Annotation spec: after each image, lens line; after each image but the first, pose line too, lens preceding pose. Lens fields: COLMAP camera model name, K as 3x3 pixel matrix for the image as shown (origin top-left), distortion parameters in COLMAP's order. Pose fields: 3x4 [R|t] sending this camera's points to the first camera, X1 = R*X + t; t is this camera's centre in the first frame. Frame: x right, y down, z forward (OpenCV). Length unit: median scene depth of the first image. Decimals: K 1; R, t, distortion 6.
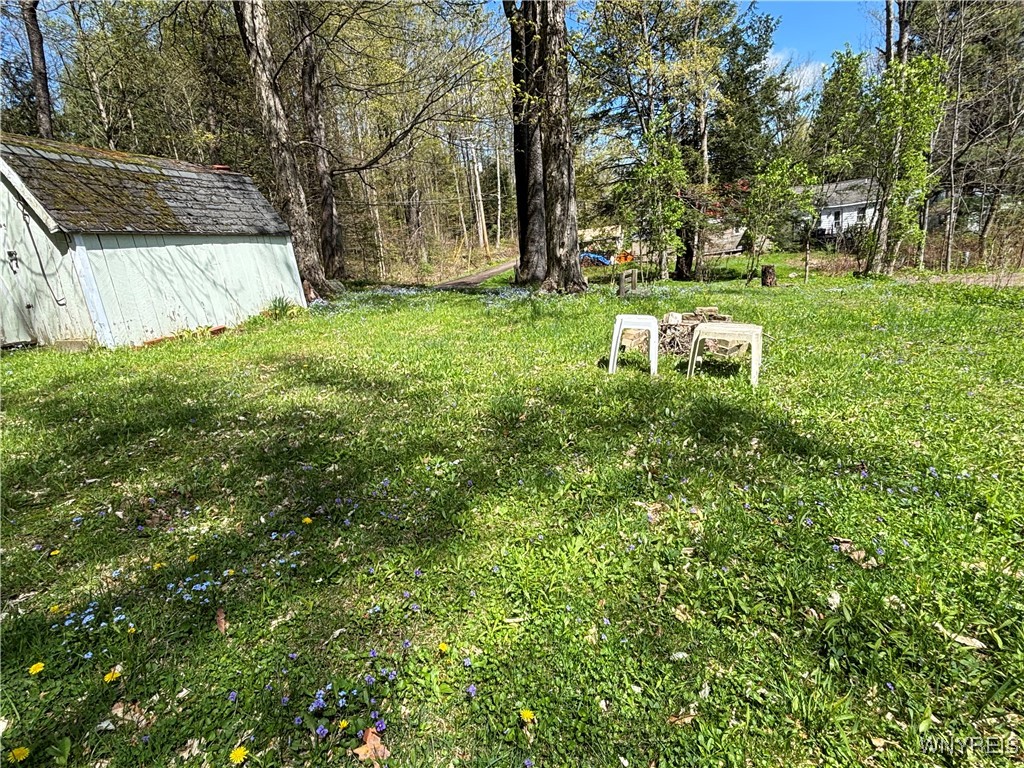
lens RADIAL K [[548.5, 0, 512.0], [0, 548.5, 384.0], [0, 0, 1]] dist [0.001089, -0.000442]
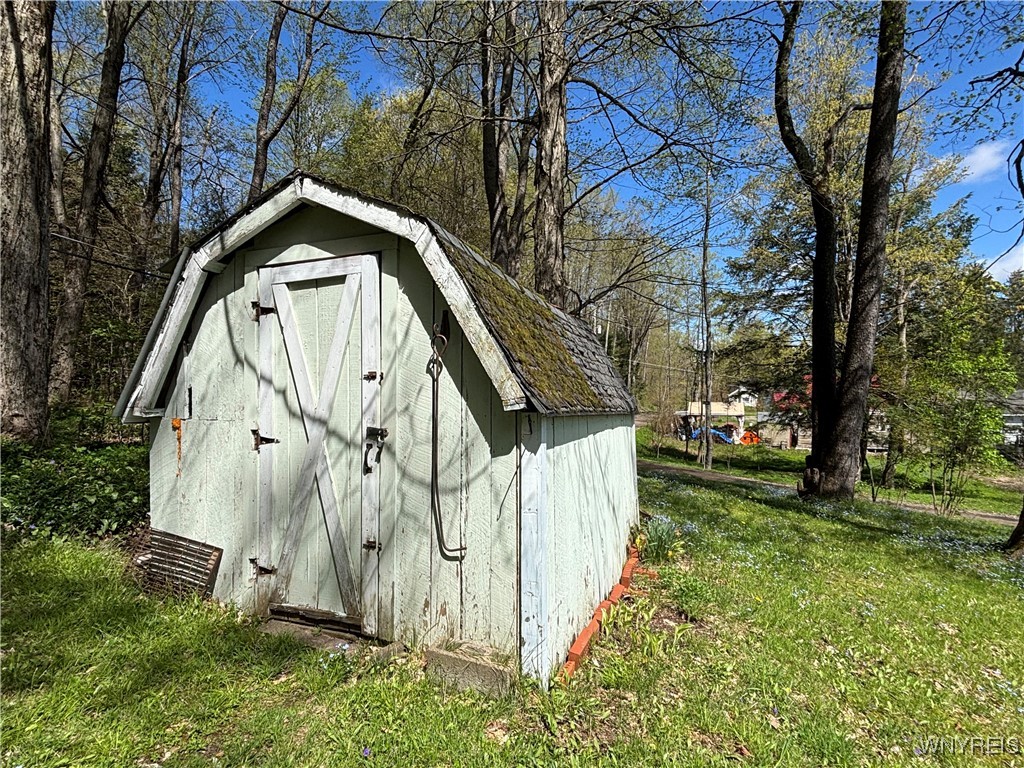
lens RADIAL K [[548.5, 0, 512.0], [0, 548.5, 384.0], [0, 0, 1]] dist [0.001089, -0.000442]
pose [[0.988140, 0.115775, -0.100878, -0.644559], [-0.138781, 0.954496, -0.263964, -0.146629], [0.065727, 0.274834, 0.959243, 0.465914]]
